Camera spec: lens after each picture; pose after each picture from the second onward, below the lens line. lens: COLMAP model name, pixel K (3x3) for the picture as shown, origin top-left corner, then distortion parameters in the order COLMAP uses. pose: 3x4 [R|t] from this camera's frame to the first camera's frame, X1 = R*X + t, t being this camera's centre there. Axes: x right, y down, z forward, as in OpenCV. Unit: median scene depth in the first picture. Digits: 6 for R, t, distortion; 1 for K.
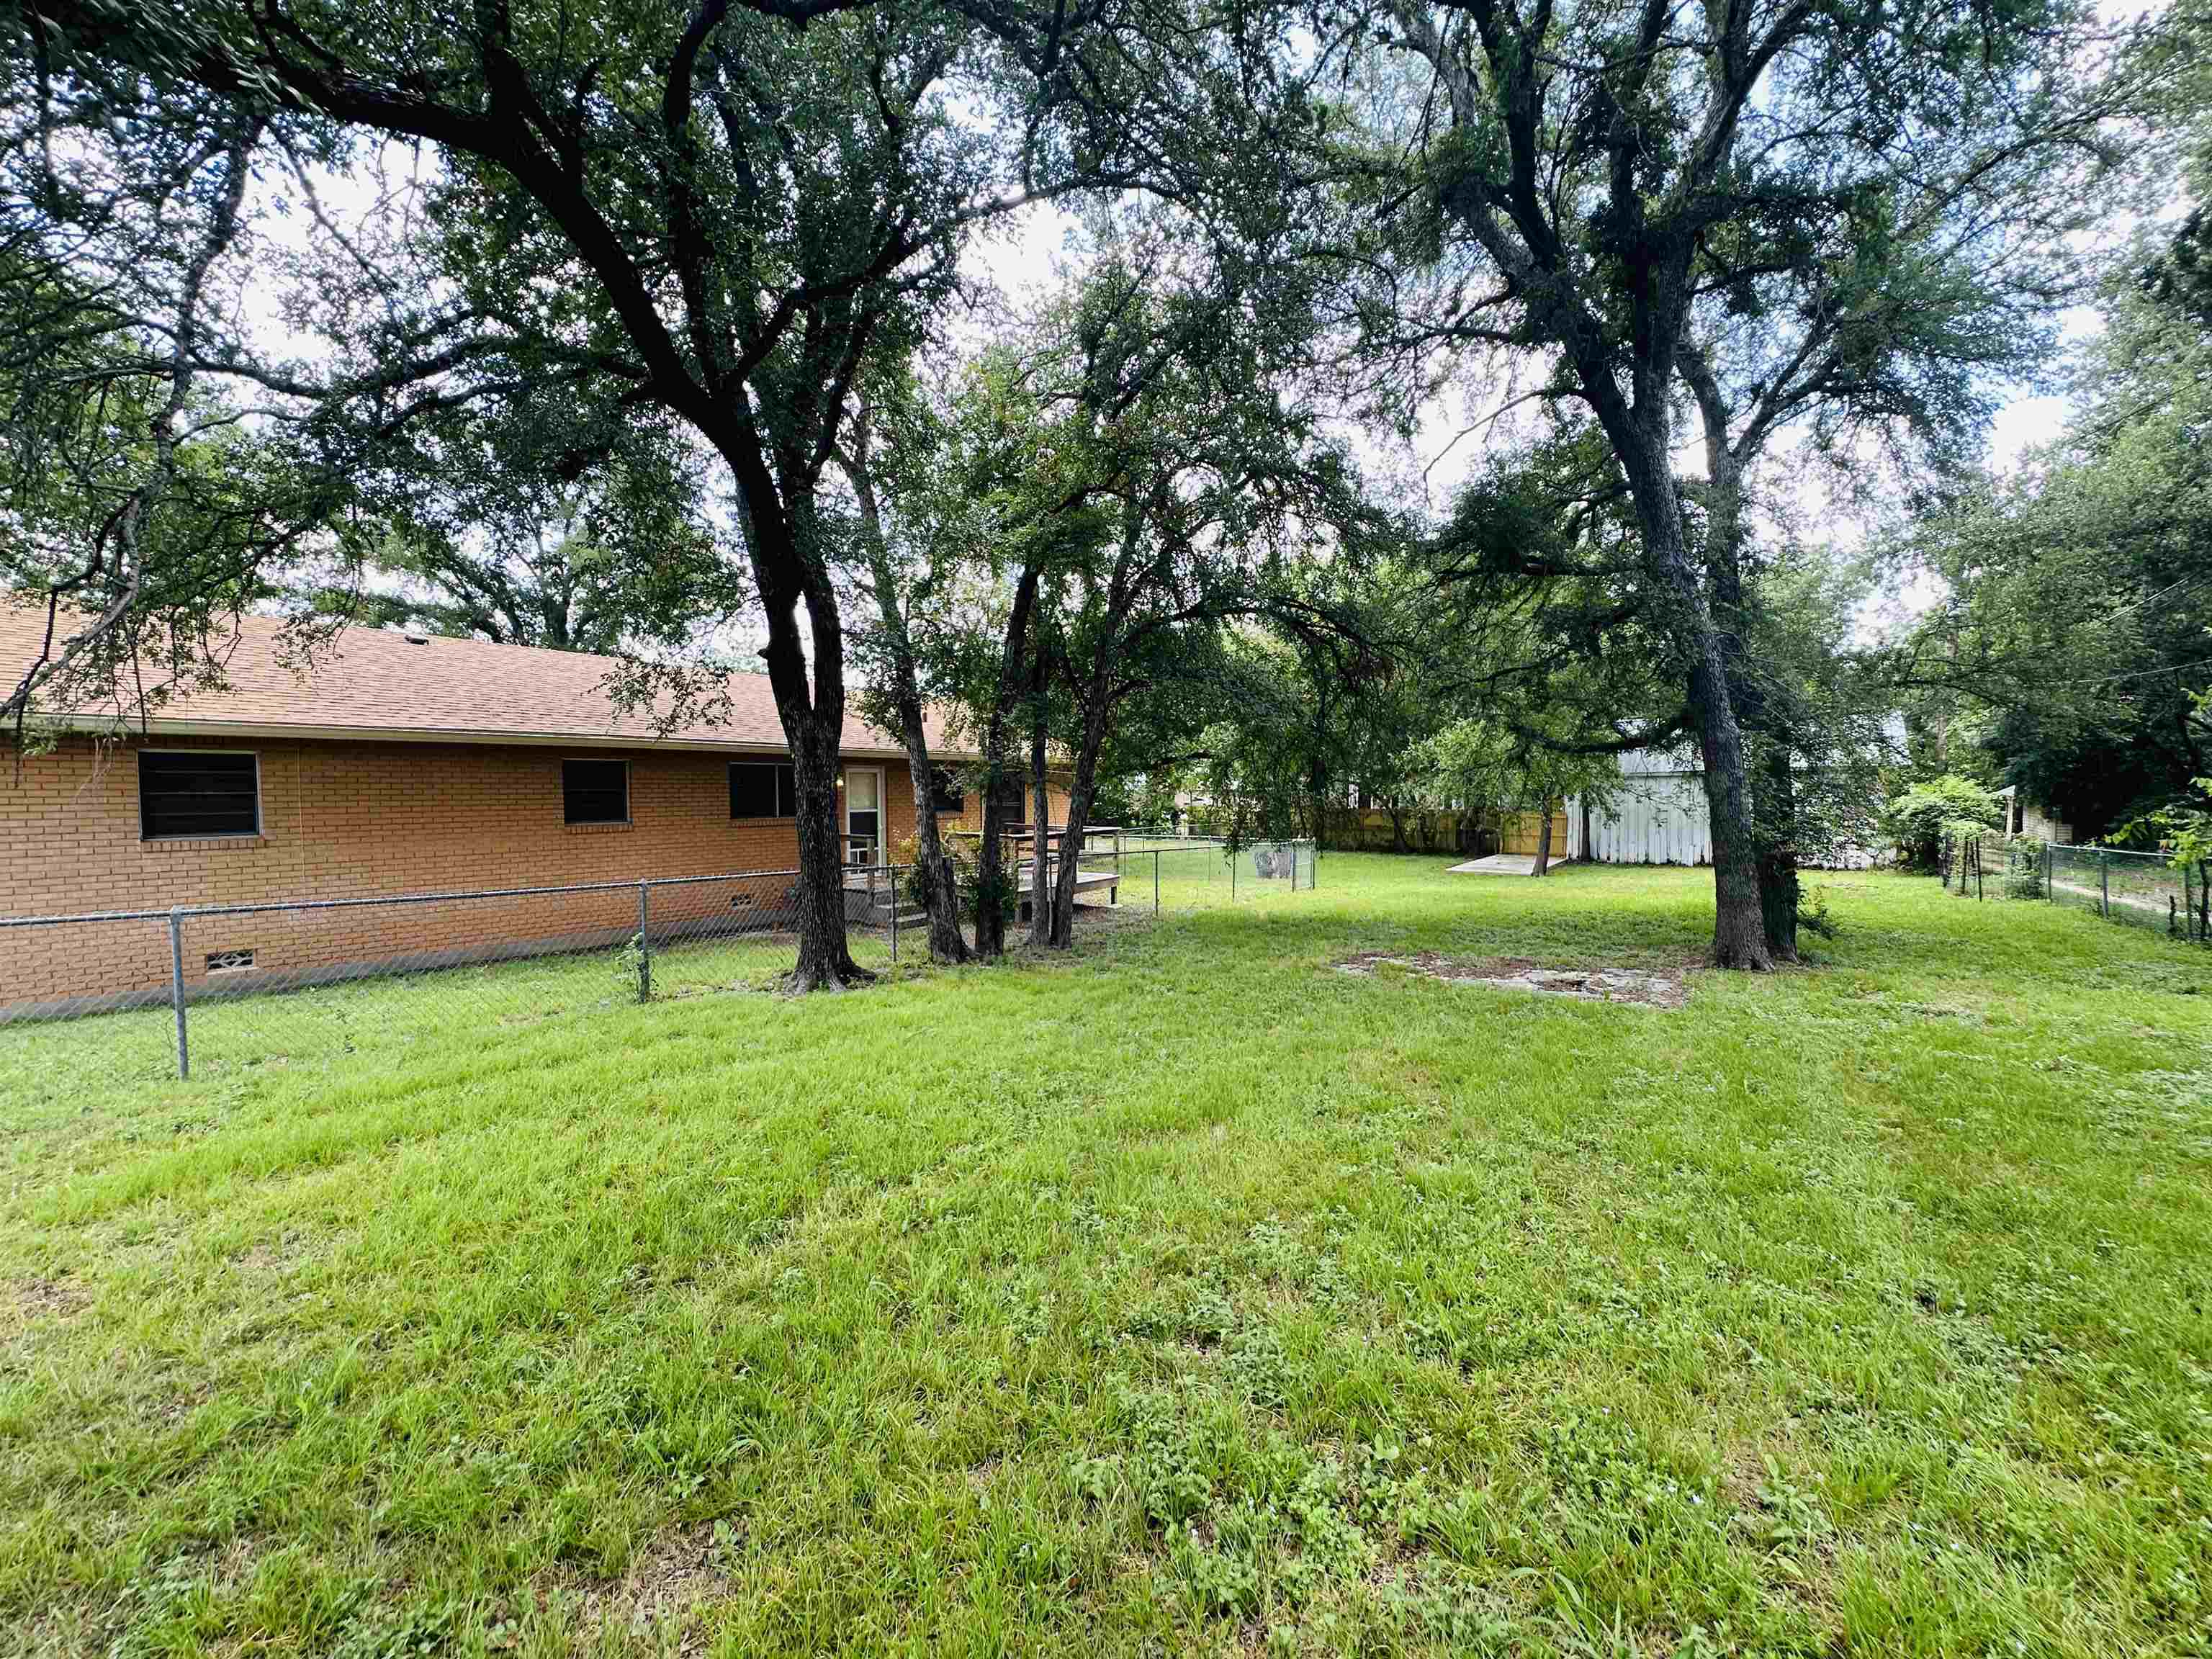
lens RADIAL K [[885.5, 0, 1111.6], [0, 885.5, 831.4], [0, 0, 1]] dist [-0.000552, 0.000306]
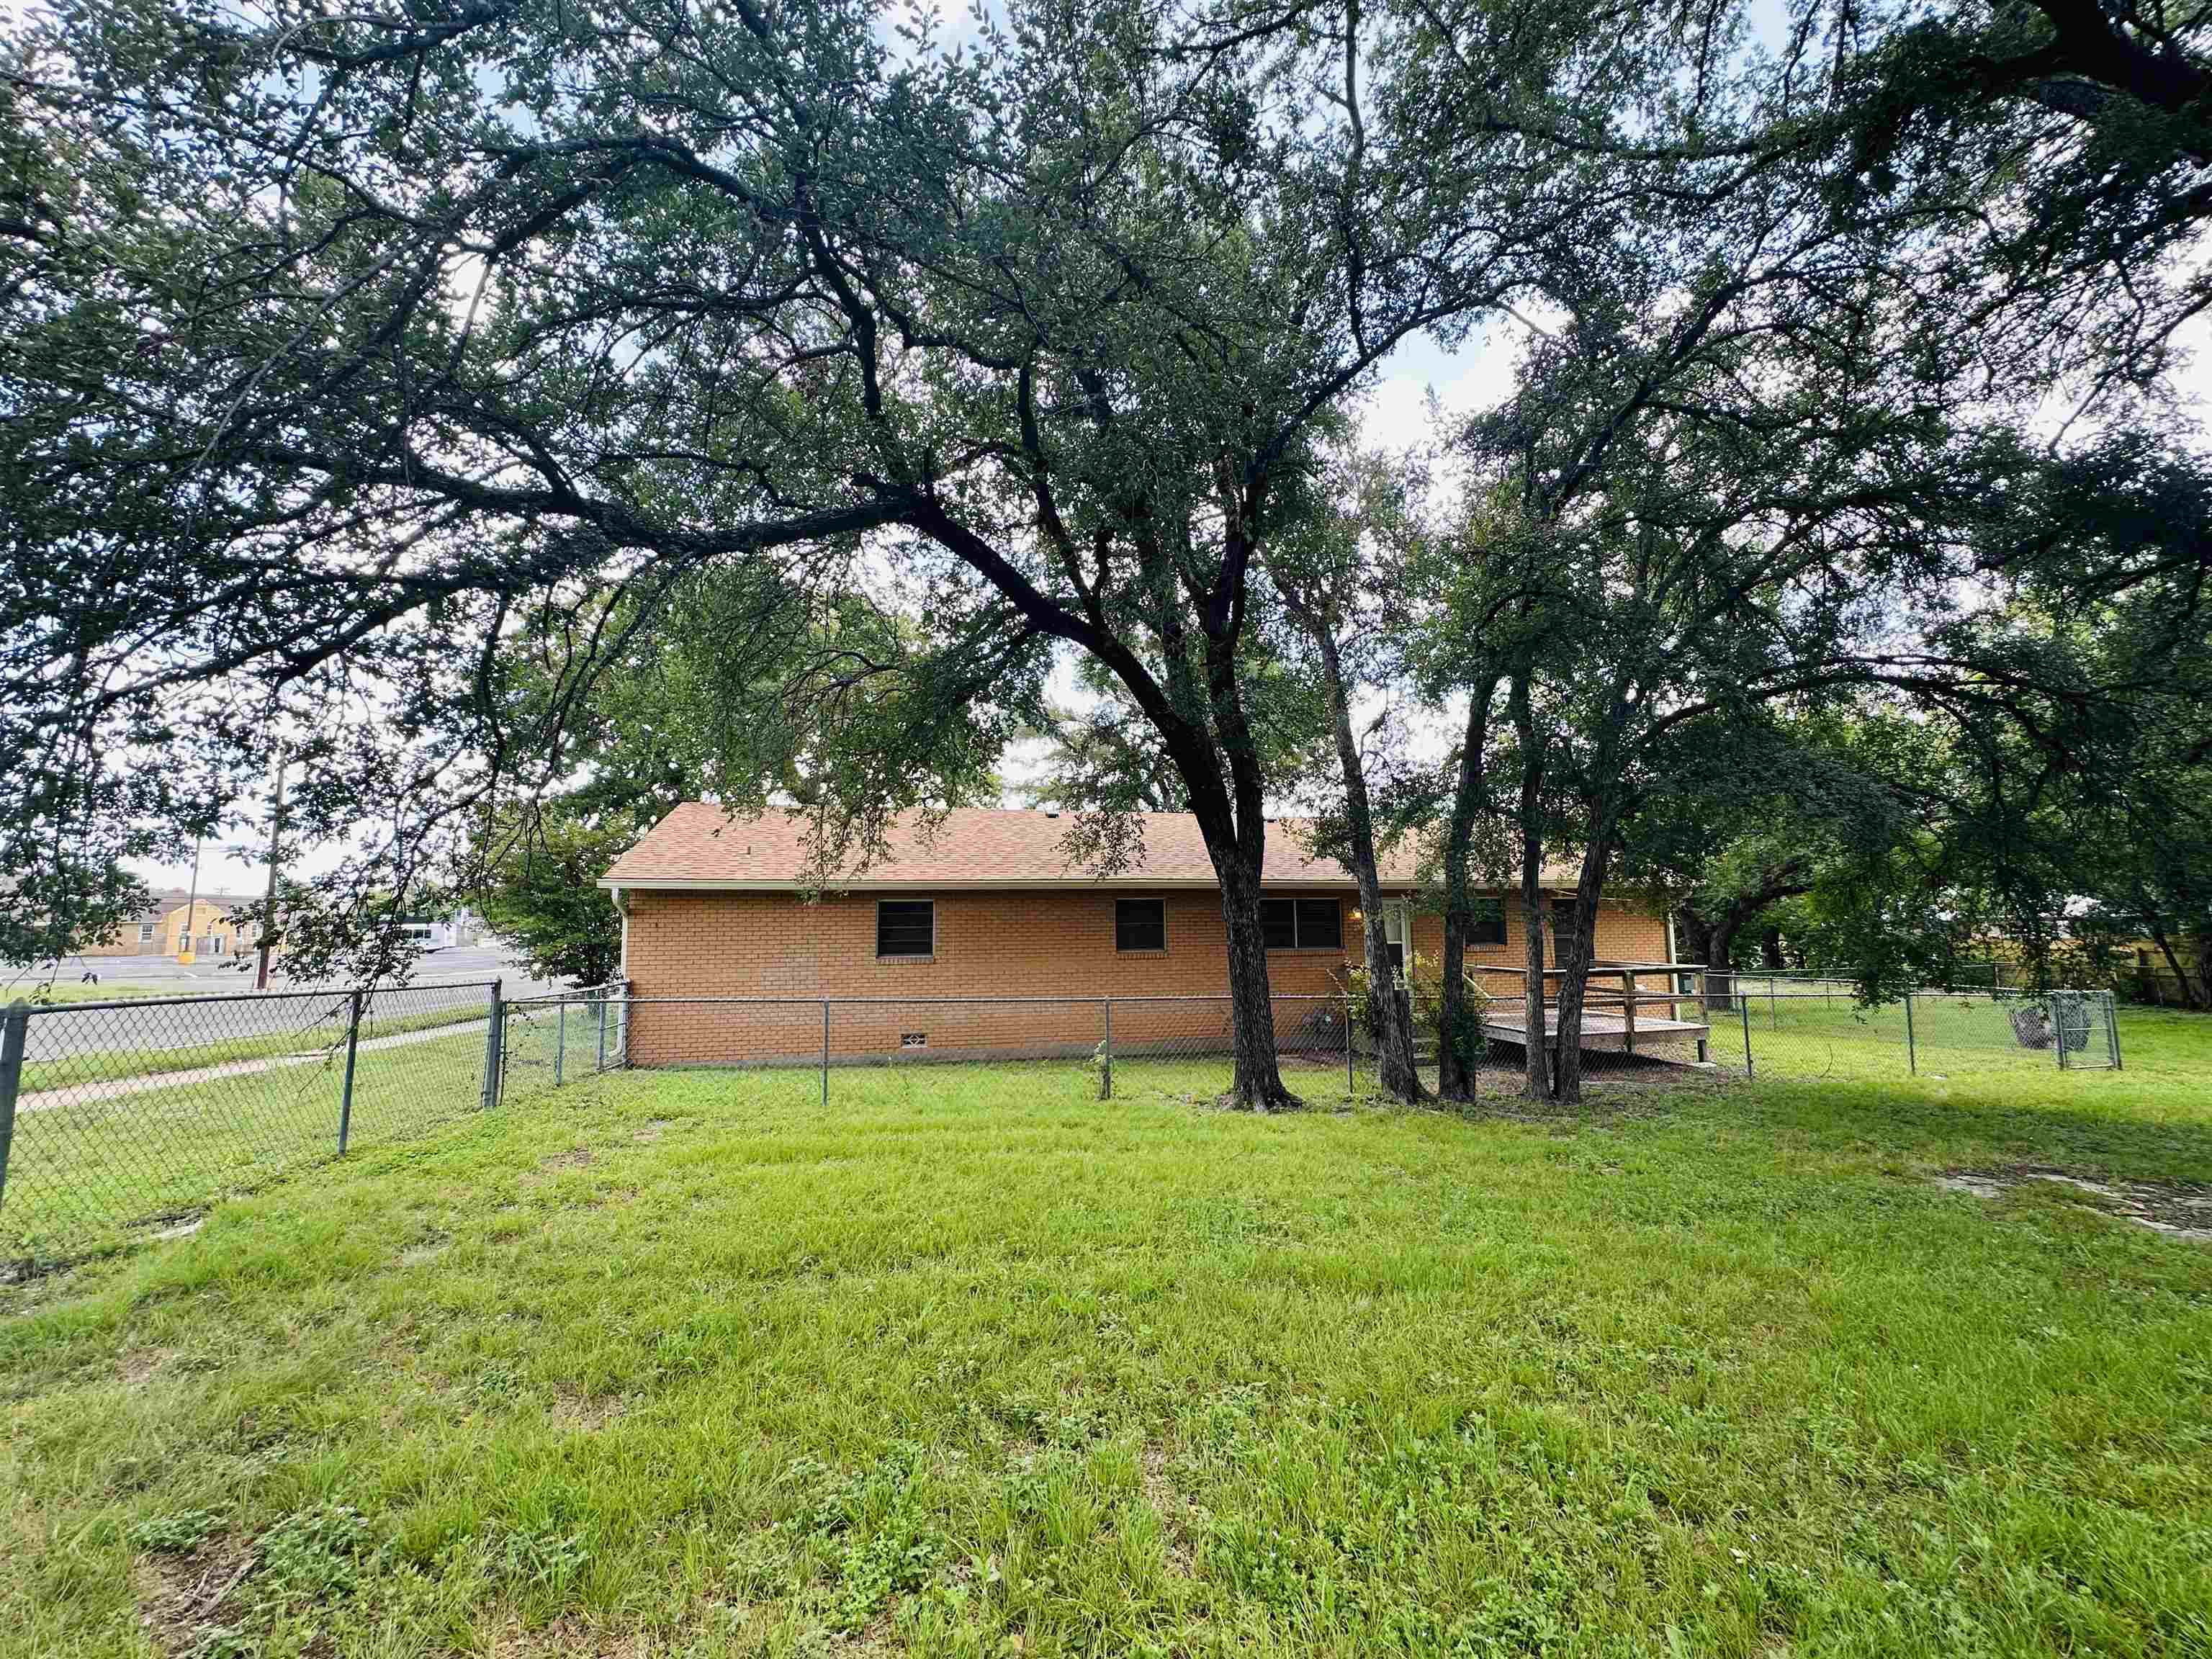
lens RADIAL K [[885.5, 0, 1114.8], [0, 885.5, 833.4], [0, 0, 1]] dist [-0.000552, 0.000306]
pose [[0.752754, -0.075724, -0.653933, 0.251589], [-0.021783, 0.989953, -0.139710, 0.002367], [0.657942, 0.119412, 0.743541, 0.065664]]
